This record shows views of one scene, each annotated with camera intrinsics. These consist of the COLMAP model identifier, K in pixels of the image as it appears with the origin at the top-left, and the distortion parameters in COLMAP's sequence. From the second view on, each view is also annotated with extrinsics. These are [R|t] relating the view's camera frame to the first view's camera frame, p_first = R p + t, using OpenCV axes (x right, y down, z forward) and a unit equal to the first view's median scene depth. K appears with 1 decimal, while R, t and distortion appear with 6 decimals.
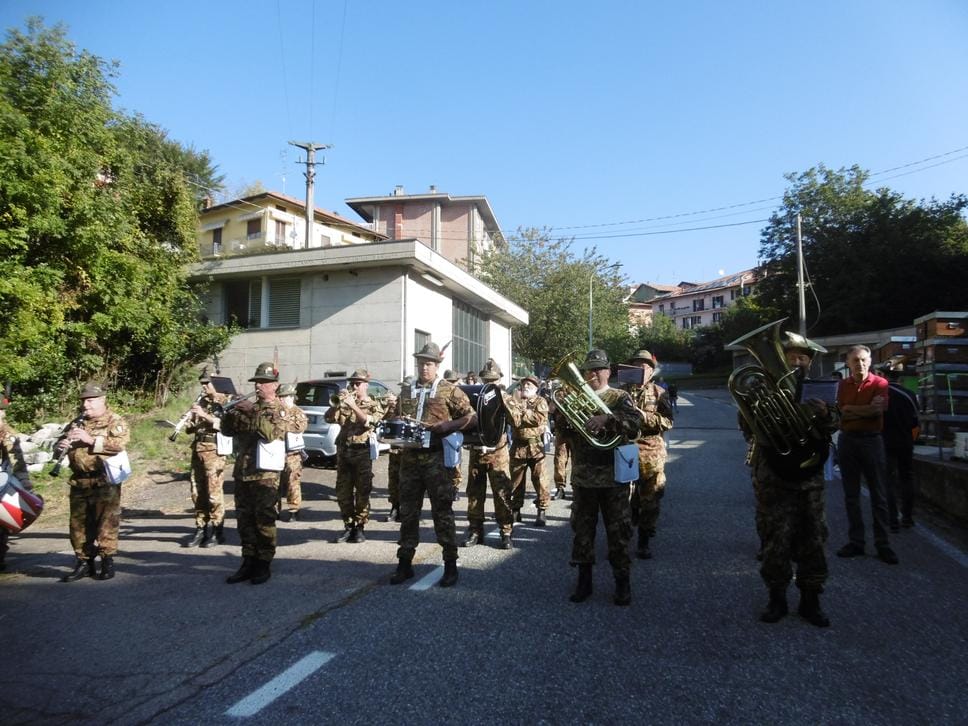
lens RADIAL K [[711.4, 0, 476.7], [0, 711.4, 361.4], [0, 0, 1]] dist [0.001932, -0.008492]
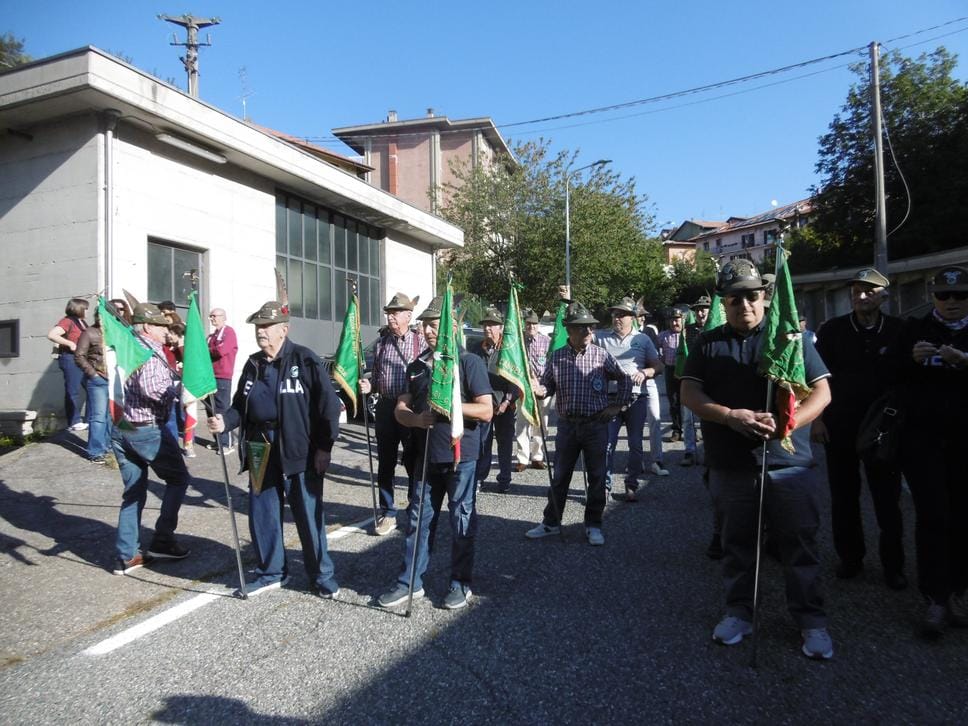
lens RADIAL K [[711.4, 0, 481.3], [0, 711.4, 354.5], [0, 0, 1]] dist [0.001932, -0.008492]
pose [[0.997413, -0.022542, -0.068262, 0.065208], [0.026363, 0.998105, 0.055601, 0.006544], [0.066879, -0.057257, 0.996117, 0.151849]]
